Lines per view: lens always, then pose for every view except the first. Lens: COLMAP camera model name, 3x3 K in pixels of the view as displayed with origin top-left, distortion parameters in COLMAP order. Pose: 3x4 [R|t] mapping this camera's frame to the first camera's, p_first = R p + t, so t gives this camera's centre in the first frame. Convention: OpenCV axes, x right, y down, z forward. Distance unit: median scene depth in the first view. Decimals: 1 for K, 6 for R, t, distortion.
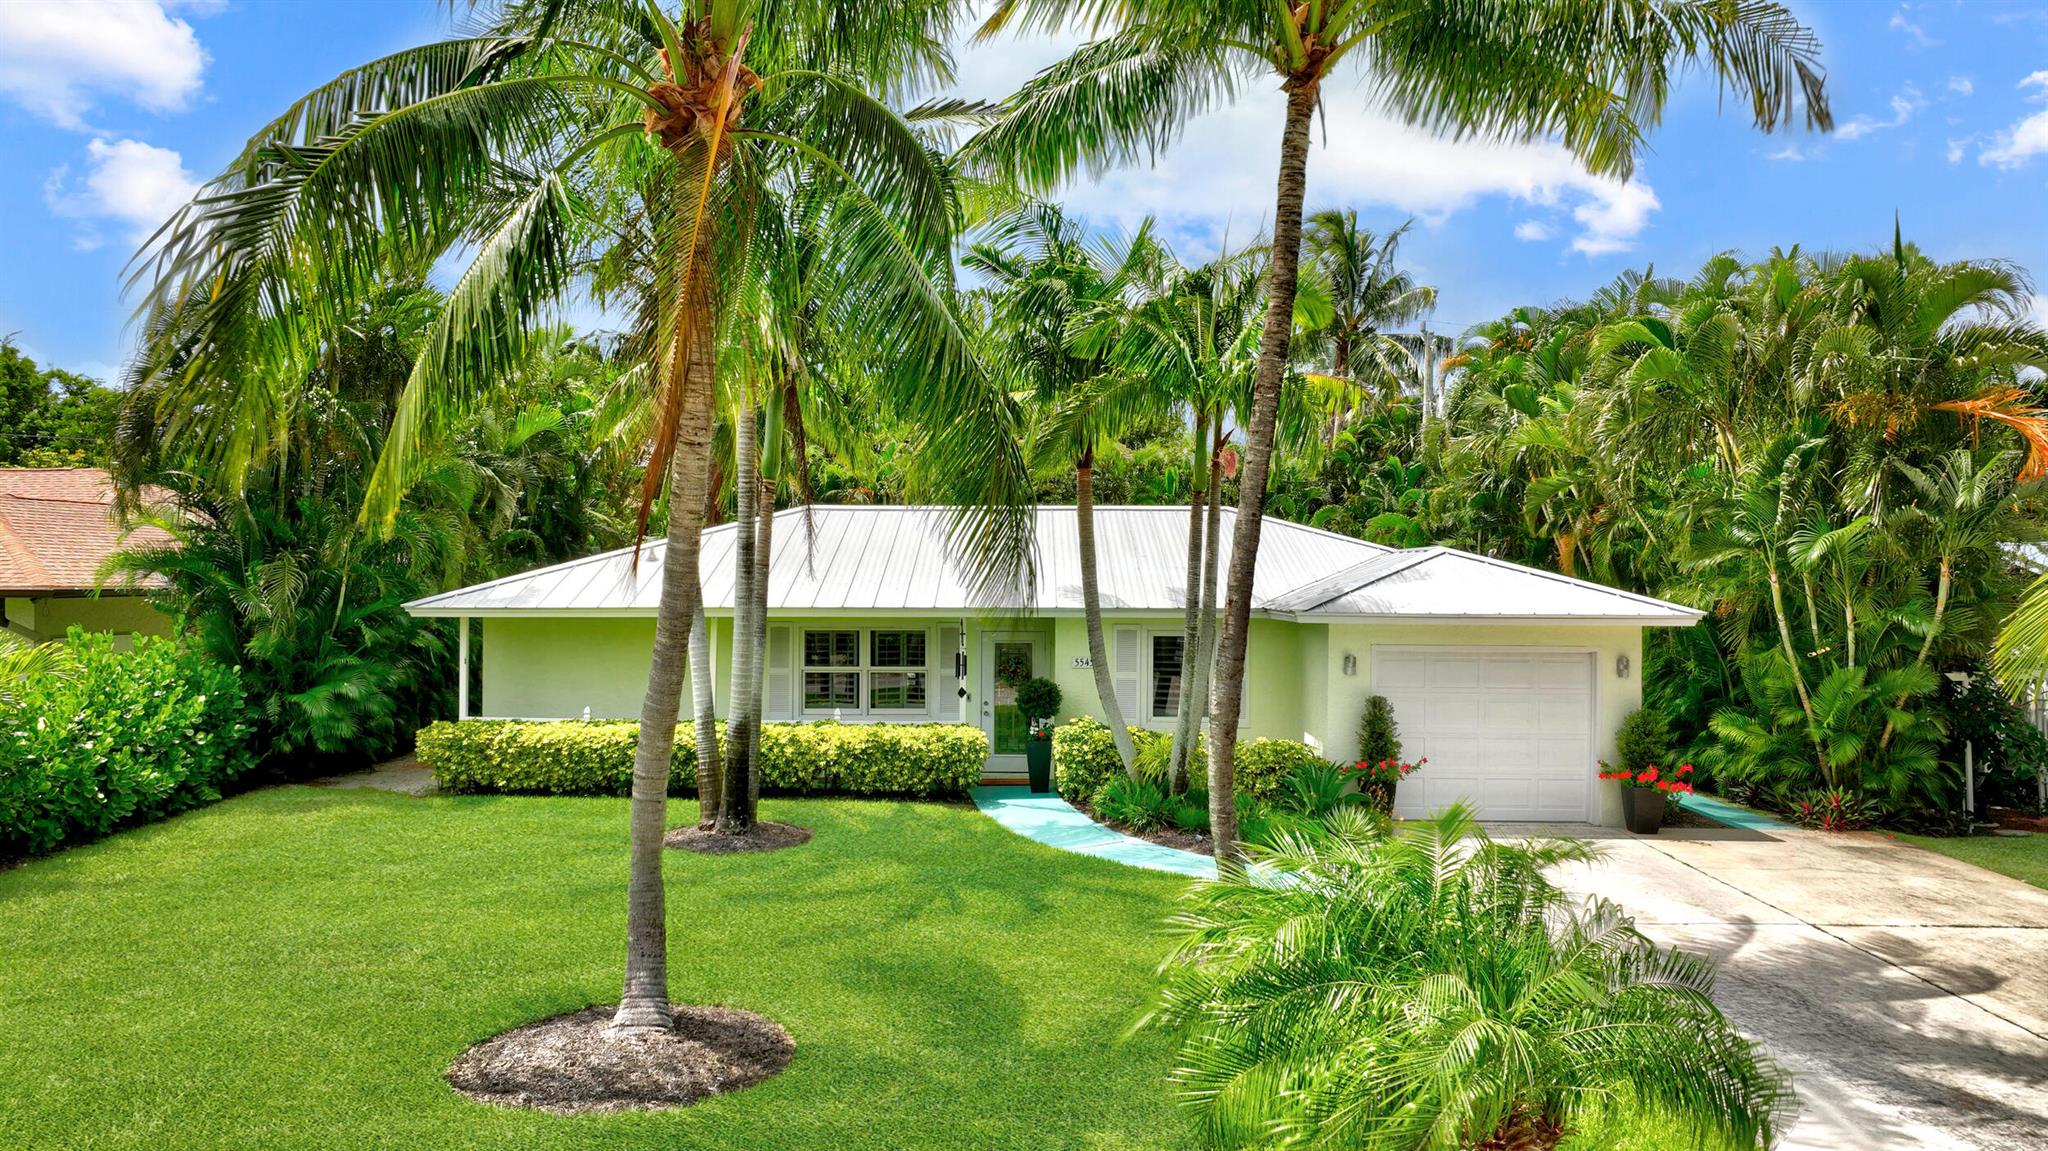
lens RADIAL K [[1444.7, 0, 1039.8], [0, 1444.7, 577.1], [0, 0, 1]] dist [-0.019667, 0.038952]
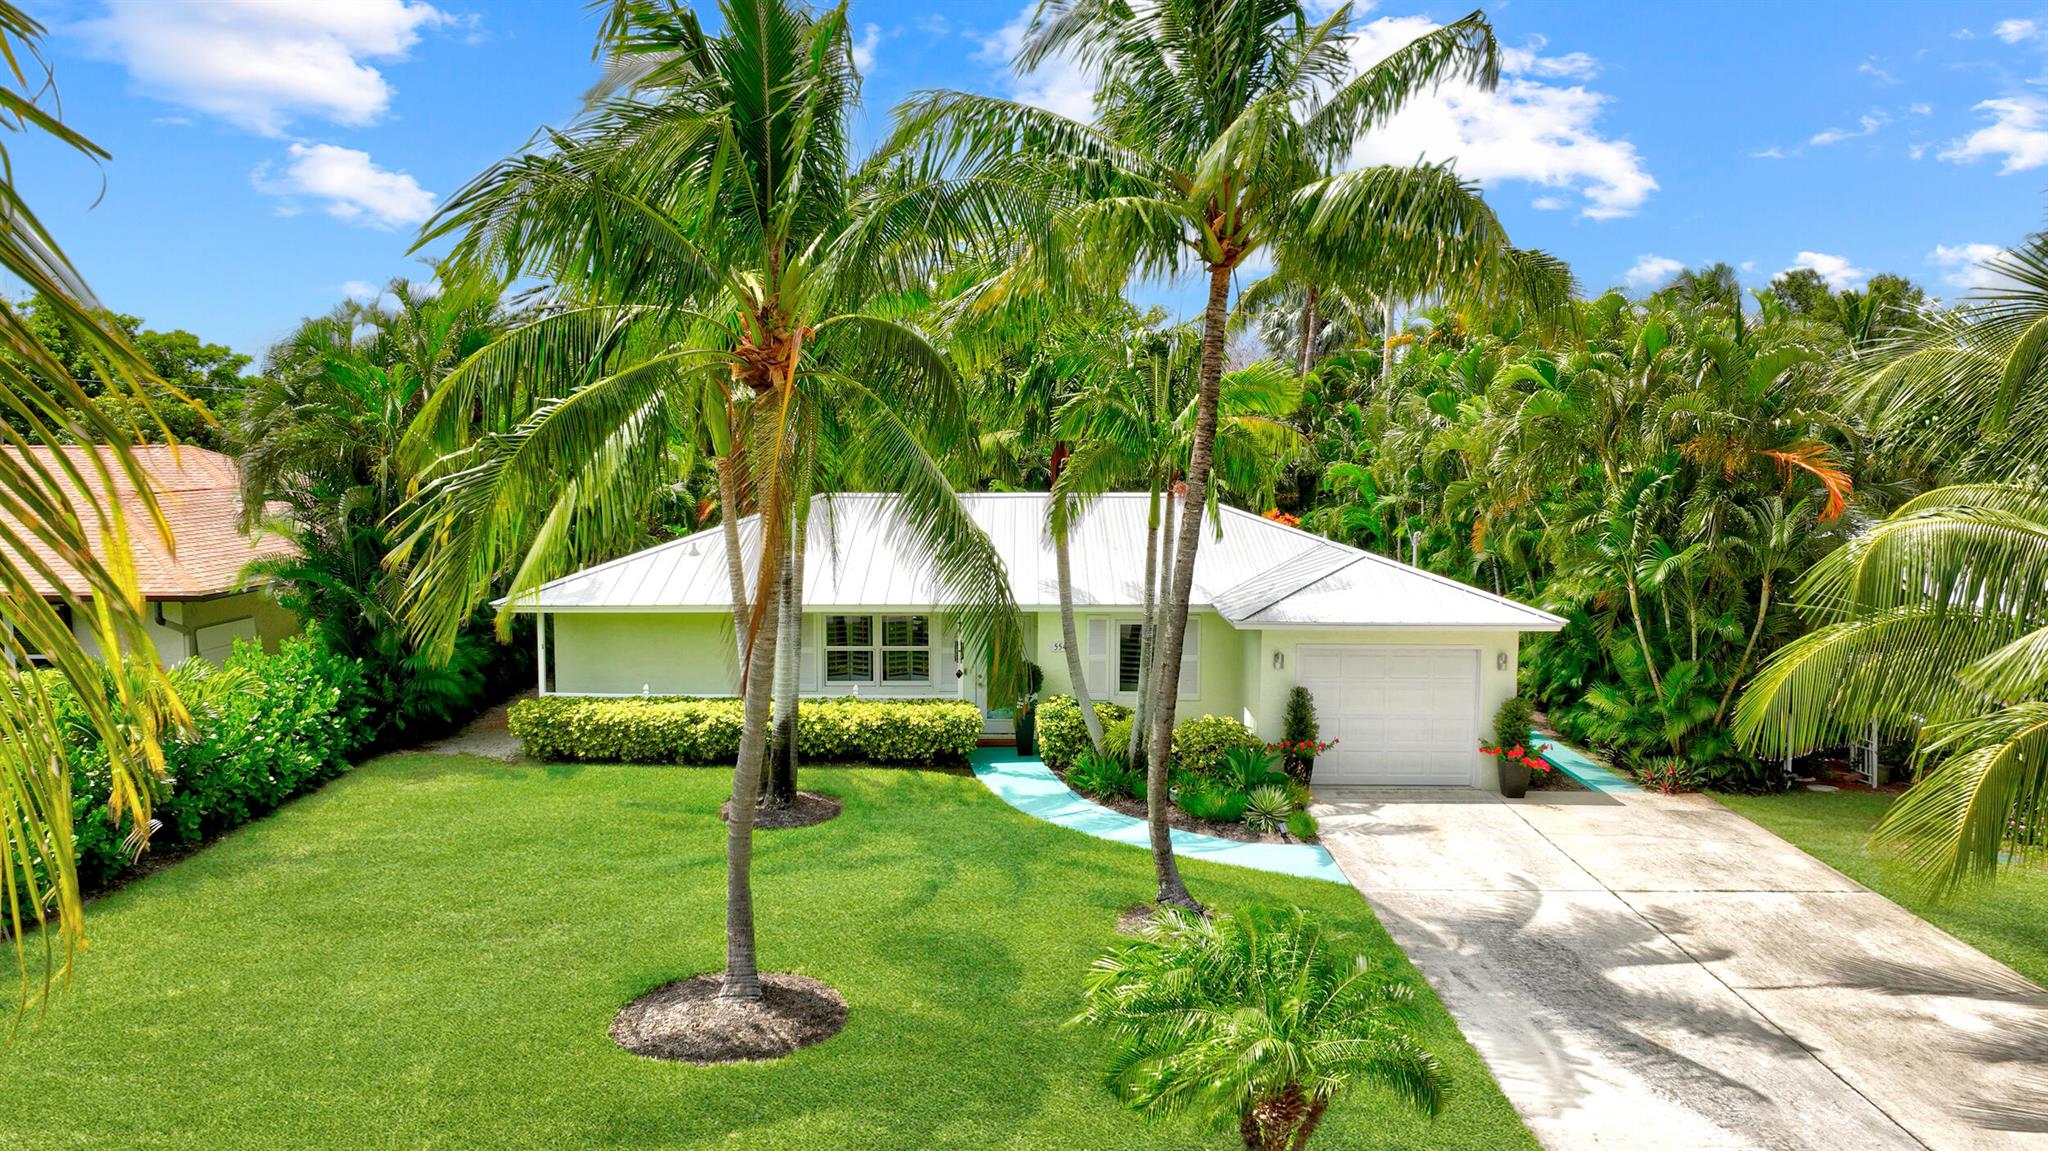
lens RADIAL K [[1444.7, 0, 1039.8], [0, 1444.7, 577.1], [0, 0, 1]] dist [-0.019667, 0.038952]
pose [[0.999989, -0.002895, 0.003635, 0.008738], [0.002530, 0.995298, 0.096826, -0.122425], [-0.003898, -0.096816, 0.995295, -0.196192]]
